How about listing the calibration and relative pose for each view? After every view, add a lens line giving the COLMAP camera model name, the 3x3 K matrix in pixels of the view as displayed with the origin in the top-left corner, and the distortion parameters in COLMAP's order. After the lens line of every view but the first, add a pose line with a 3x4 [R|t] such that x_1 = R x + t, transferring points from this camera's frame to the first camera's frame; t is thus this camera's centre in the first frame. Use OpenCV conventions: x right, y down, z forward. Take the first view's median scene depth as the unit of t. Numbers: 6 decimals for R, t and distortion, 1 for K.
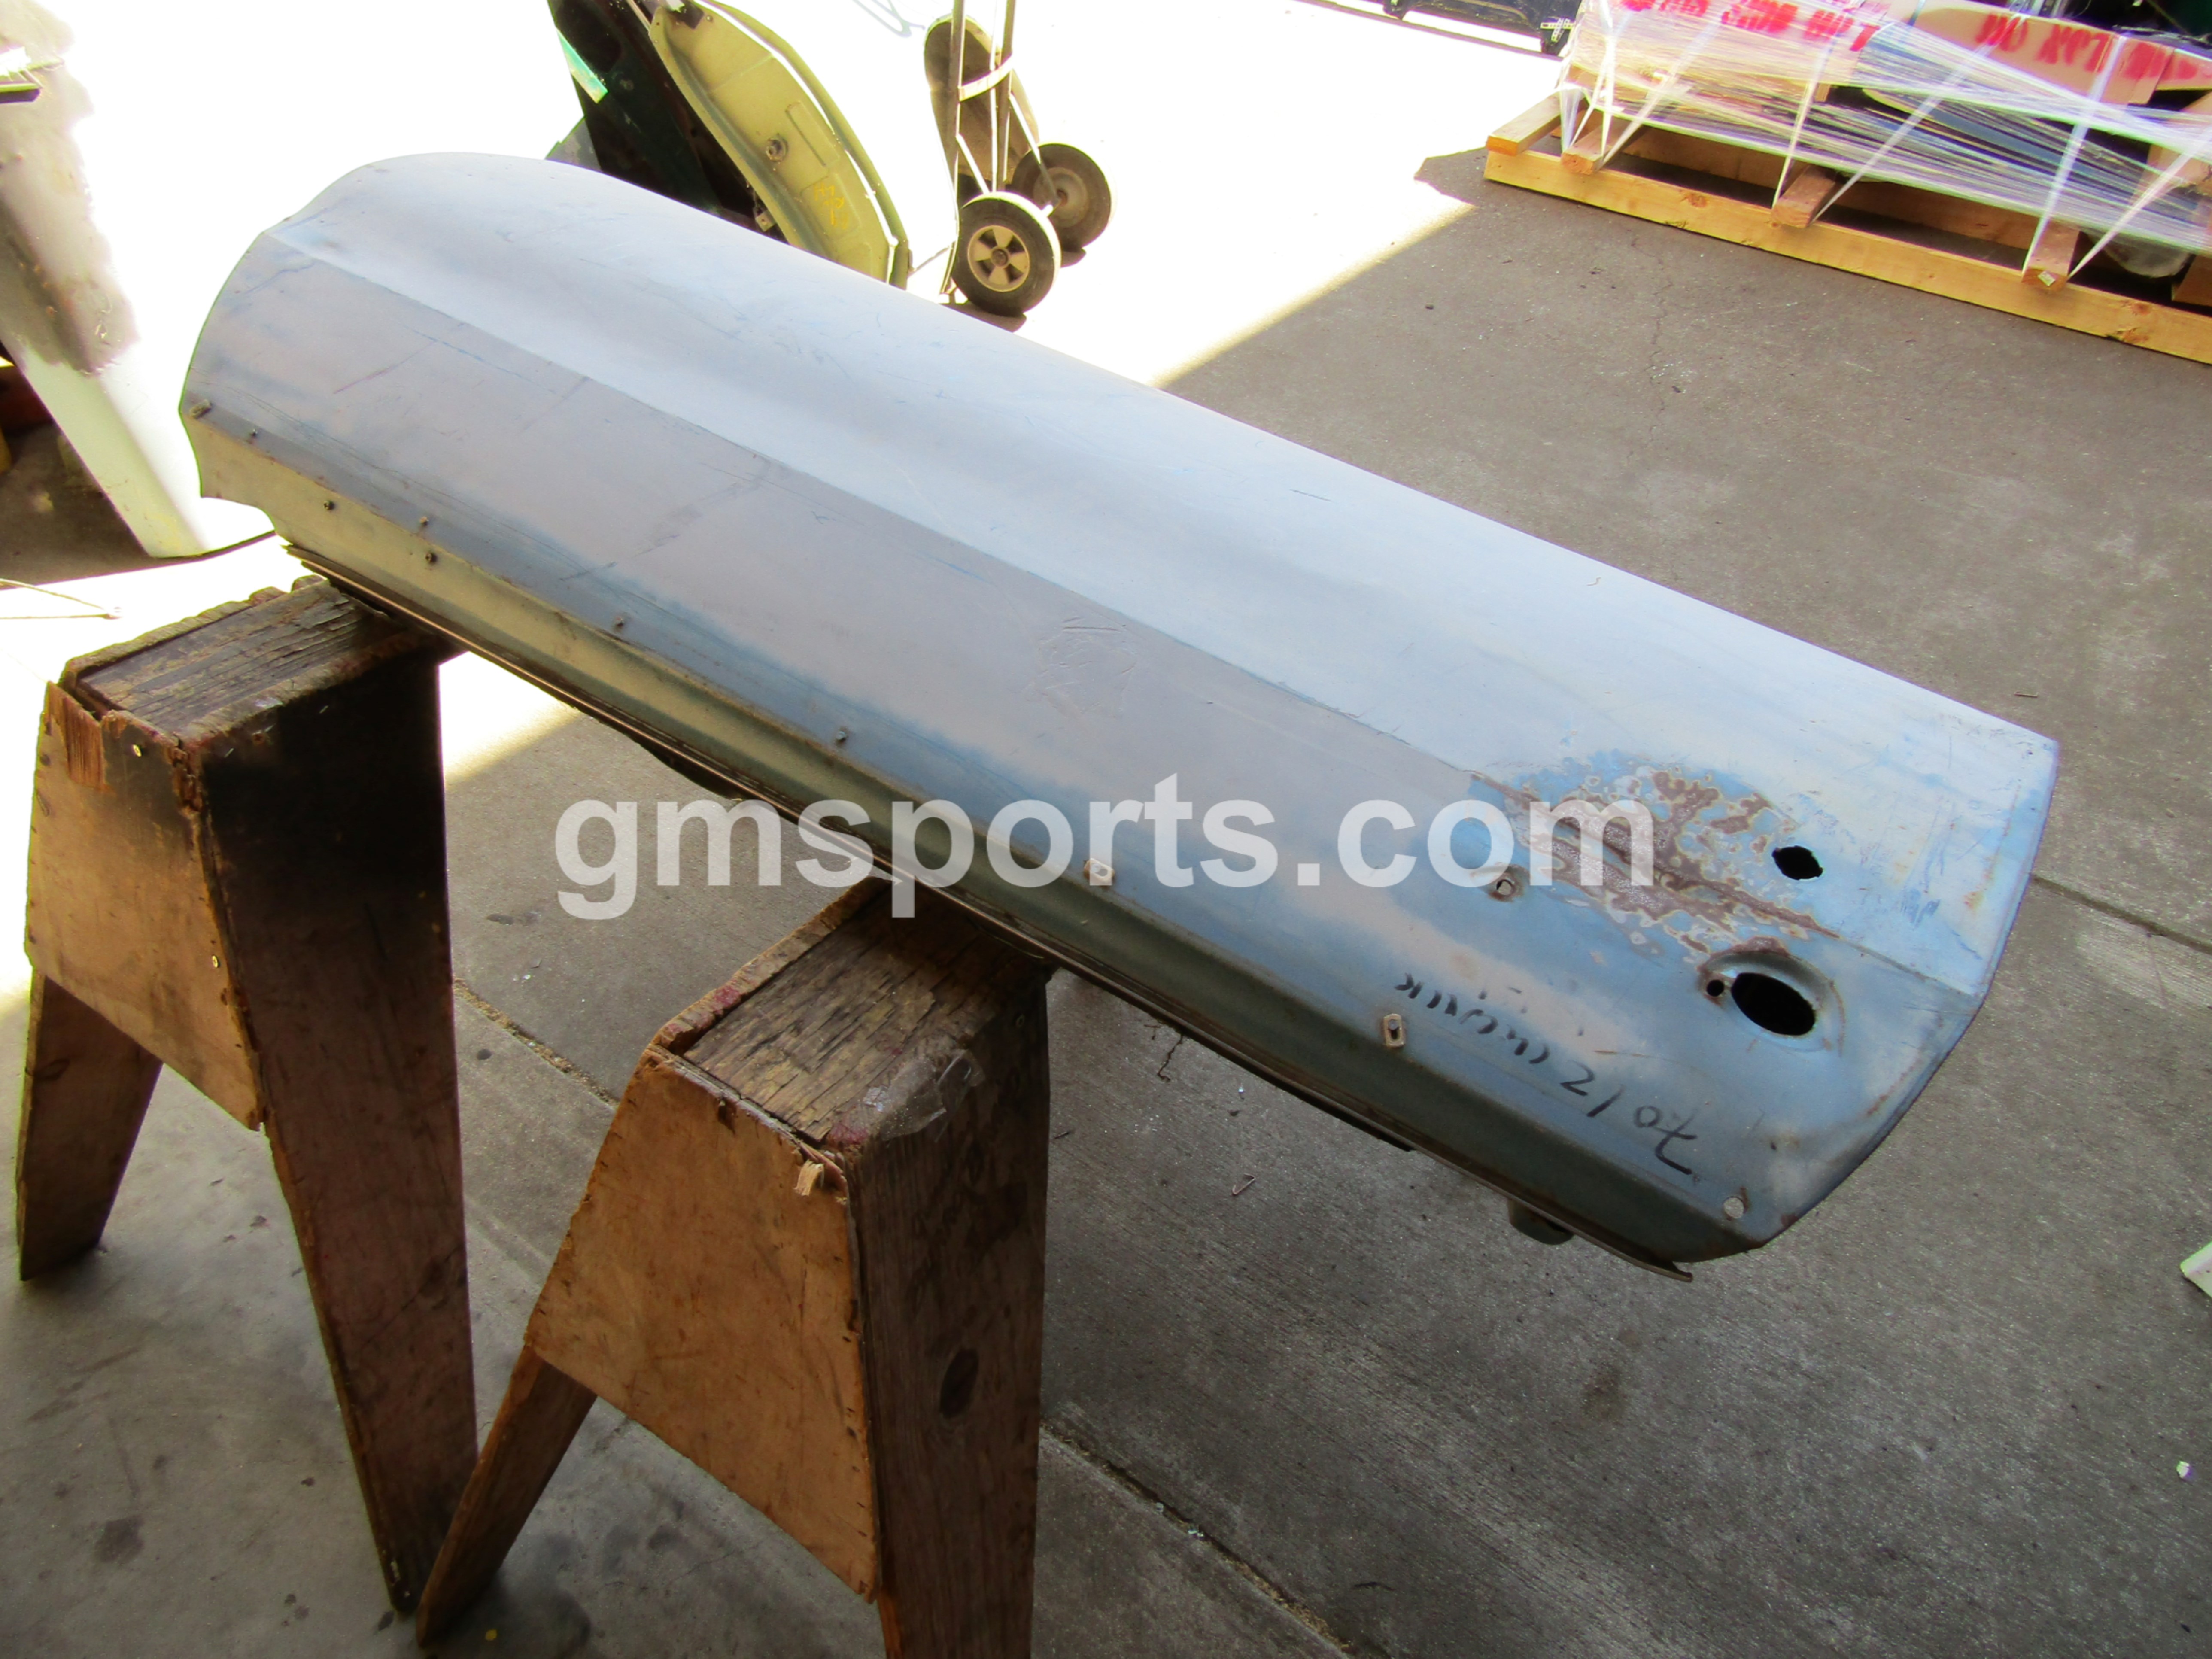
lens RADIAL K [[1565.8, 0, 1064.4], [0, 1565.8, 844.2], [0, 0, 1]] dist [-0.030499, 0.004907]
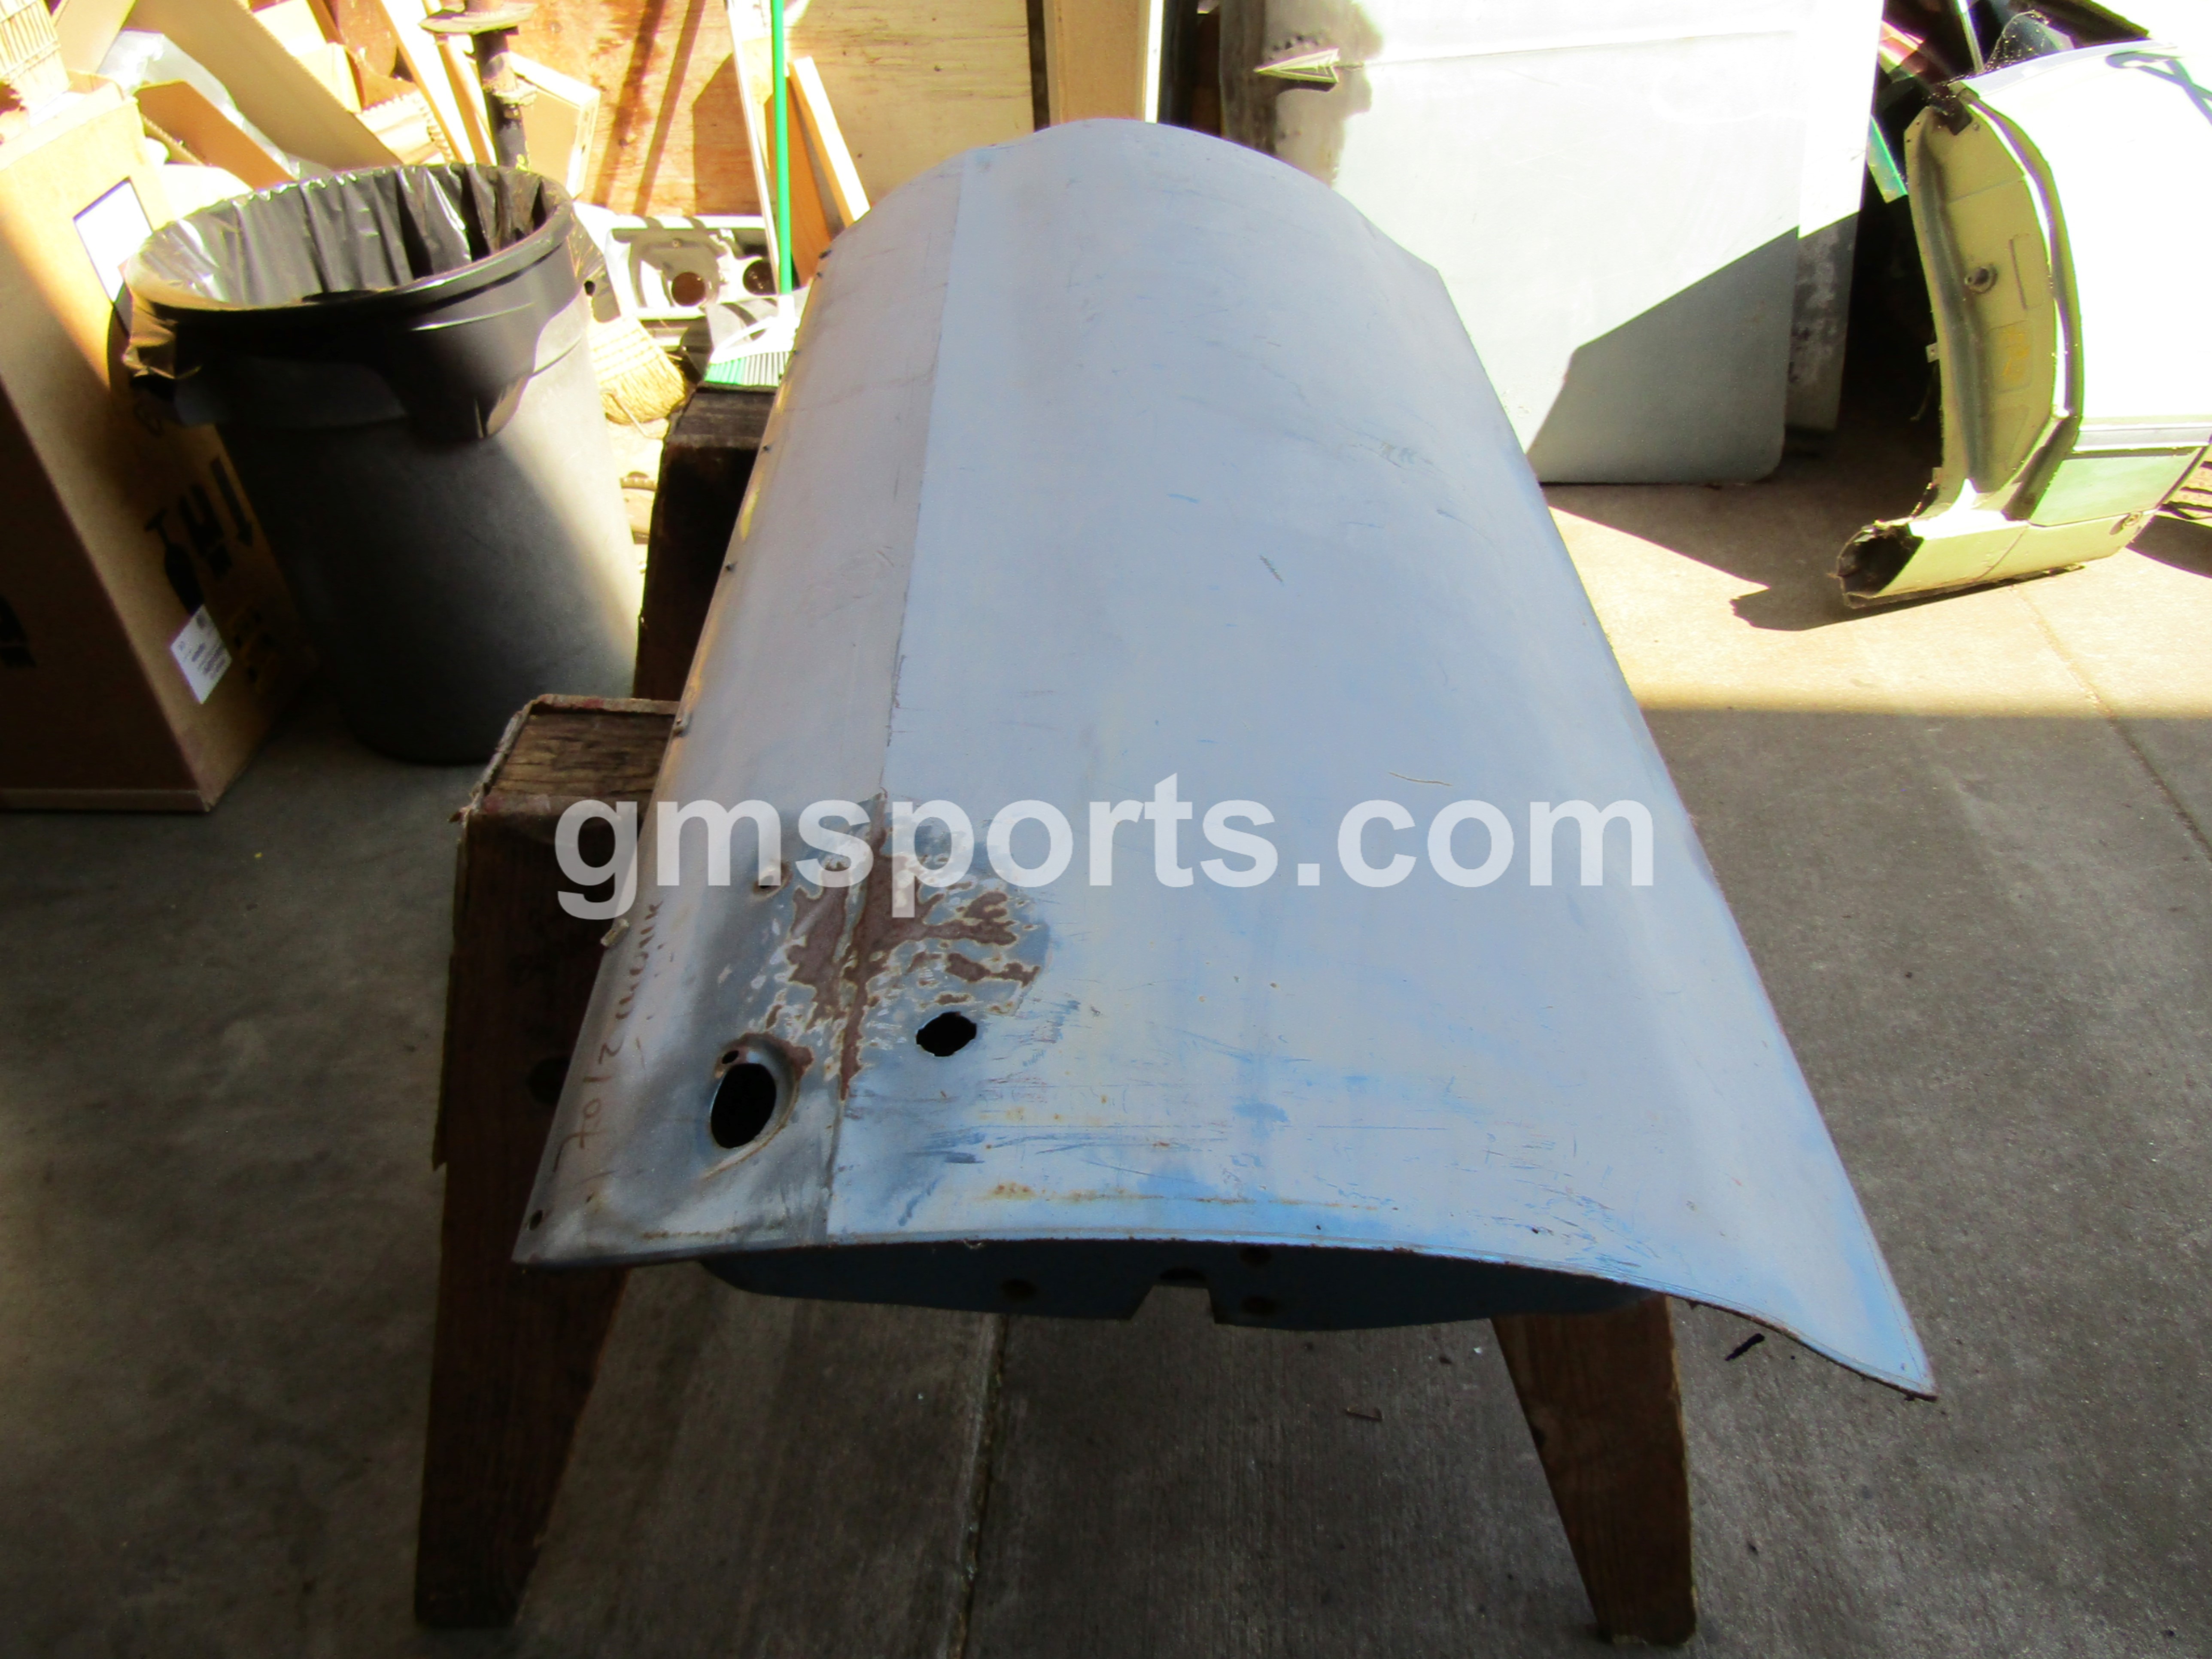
lens RADIAL K [[1583.4, 0, 1103.6], [0, 1583.4, 817.9], [0, 0, 1]] dist [-0.001760, 0.000788]
pose [[0.573426, 0.445456, -0.687570, 0.579547], [-0.497111, 0.856289, 0.140179, -0.134694], [0.651202, 0.261416, 0.712459, 0.244512]]
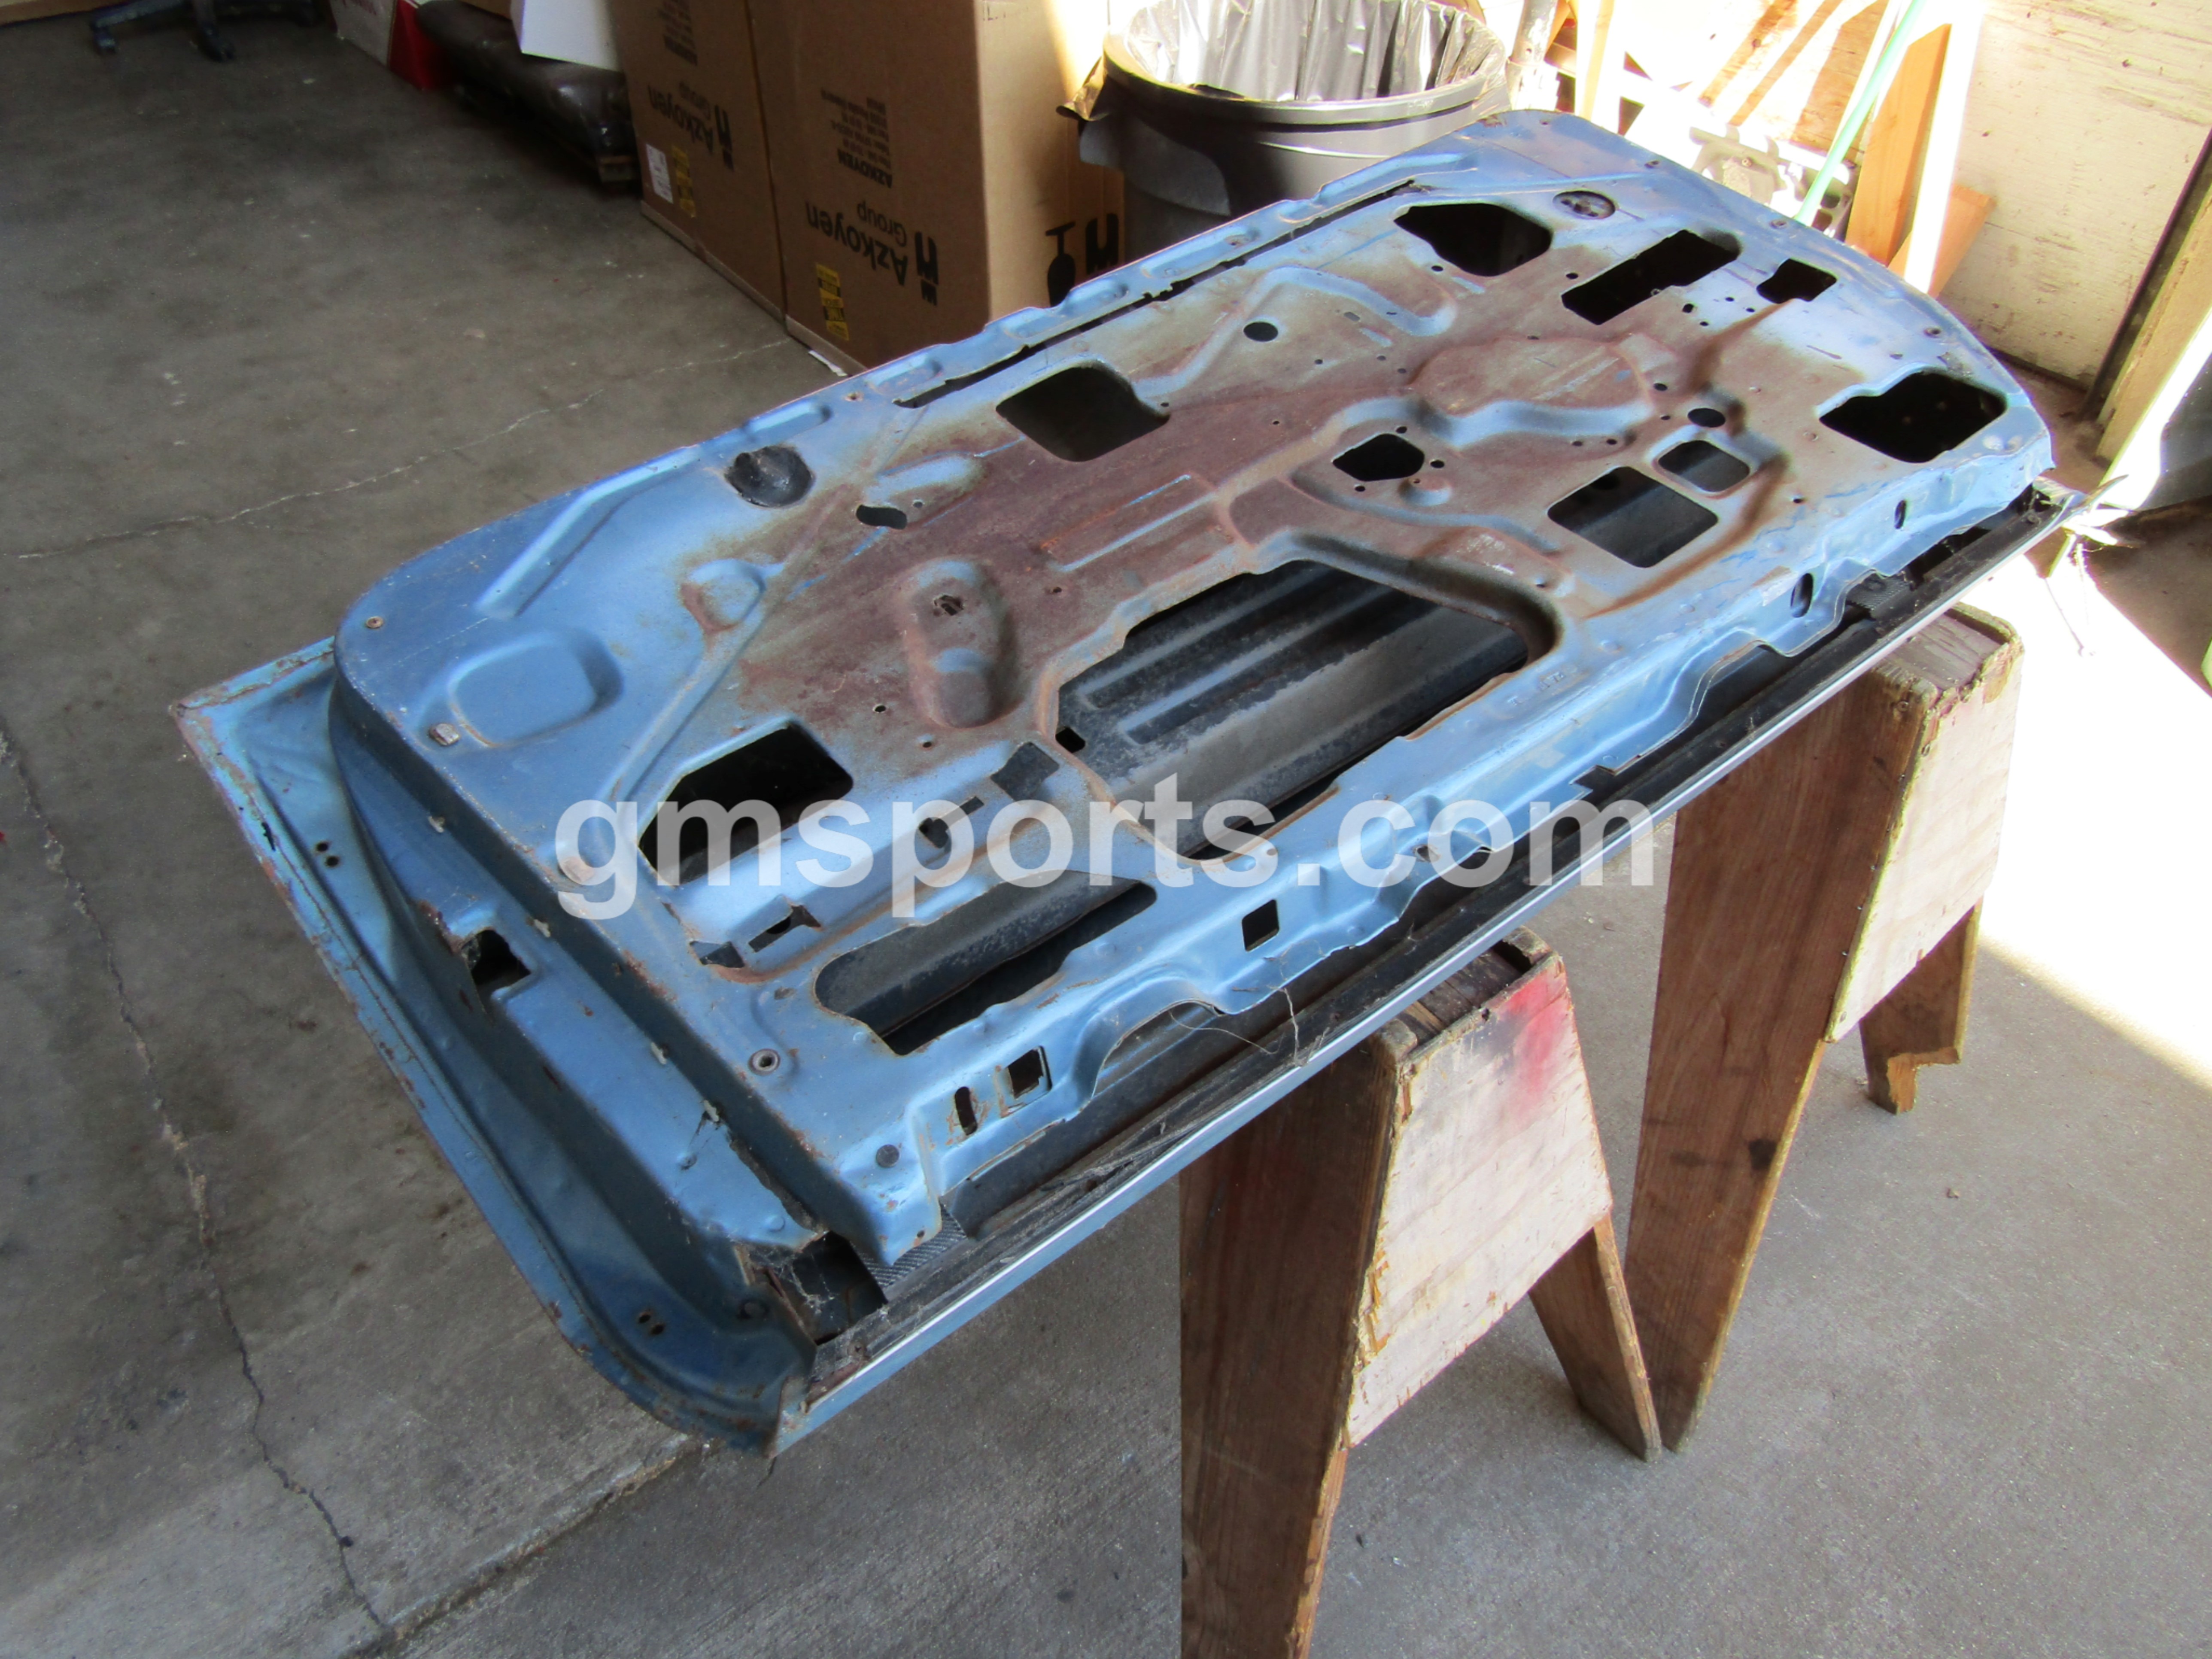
lens RADIAL K [[1560.8, 0, 1093.6], [0, 1560.8, 833.6], [0, 0, 1]] dist [-0.003937, -0.000367]
pose [[-0.222786, 0.621120, -0.751383, 0.638278], [-0.671666, 0.460829, 0.580087, -0.440750], [0.706563, 0.633914, 0.314520, 0.551702]]
